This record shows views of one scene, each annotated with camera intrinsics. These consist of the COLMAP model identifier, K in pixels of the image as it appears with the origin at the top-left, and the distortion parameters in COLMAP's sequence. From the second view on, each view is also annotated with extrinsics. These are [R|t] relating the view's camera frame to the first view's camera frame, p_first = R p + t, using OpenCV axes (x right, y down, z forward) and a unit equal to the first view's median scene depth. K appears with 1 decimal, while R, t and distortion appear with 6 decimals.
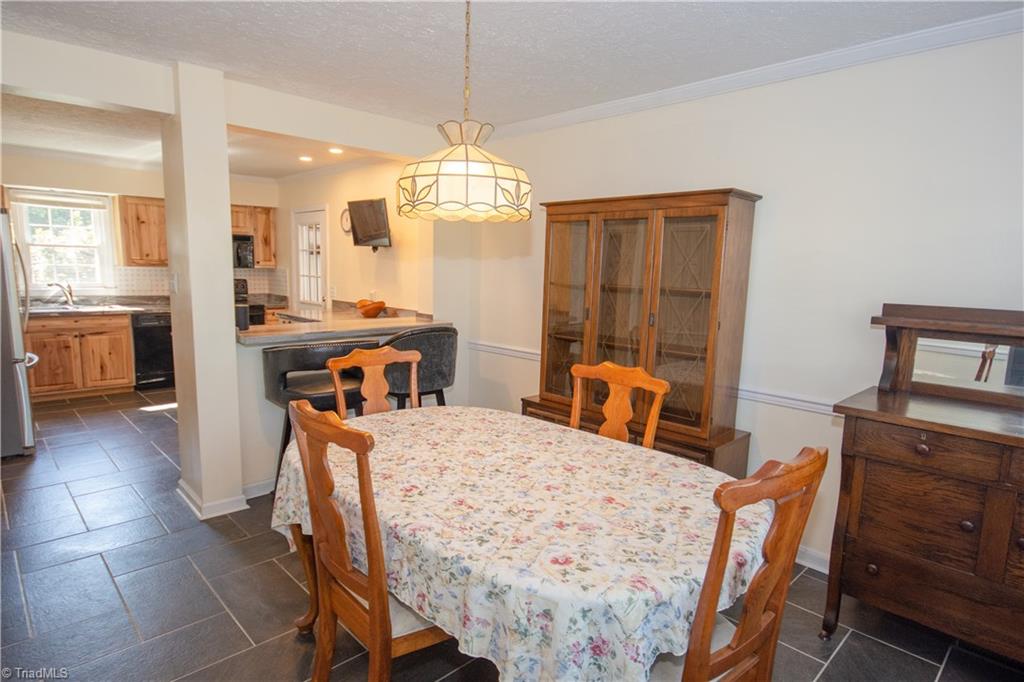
lens RADIAL K [[566.8, 0, 512.6], [0, 566.8, 348.7], [0, 0, 1]] dist [-0.000709, 0.001662]
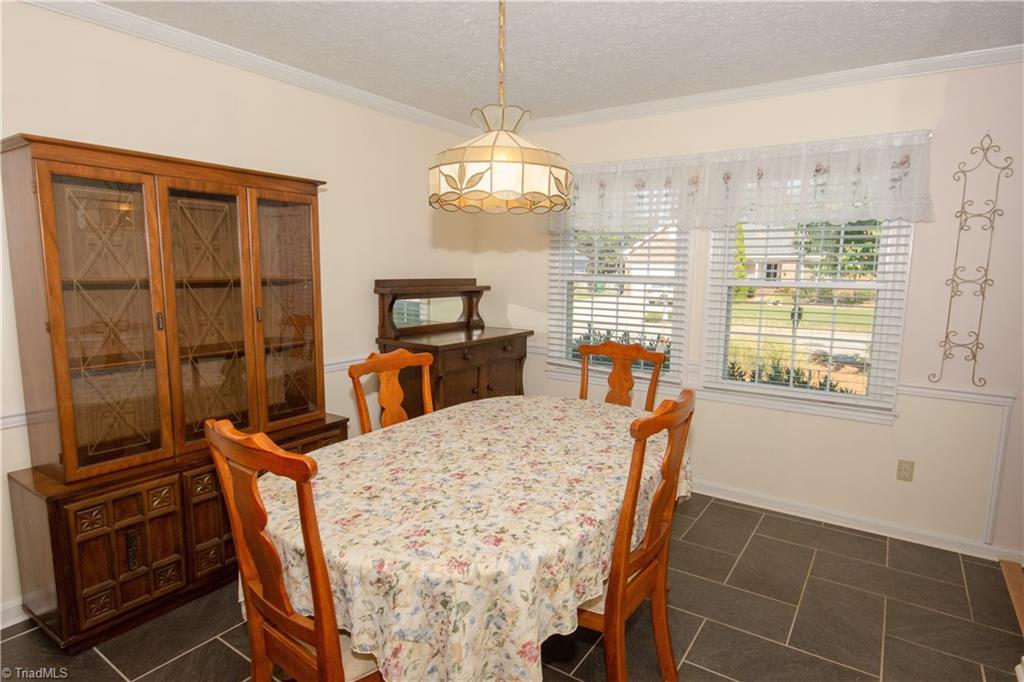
lens RADIAL K [[566.8, 0, 512.6], [0, 566.8, 348.7], [0, 0, 1]] dist [-0.000709, 0.001662]
pose [[-0.198046, -0.174894, 0.964463, -1.159236], [0.116850, 0.972724, 0.200387, -0.215865], [-0.973203, 0.152383, -0.172207, 1.296836]]
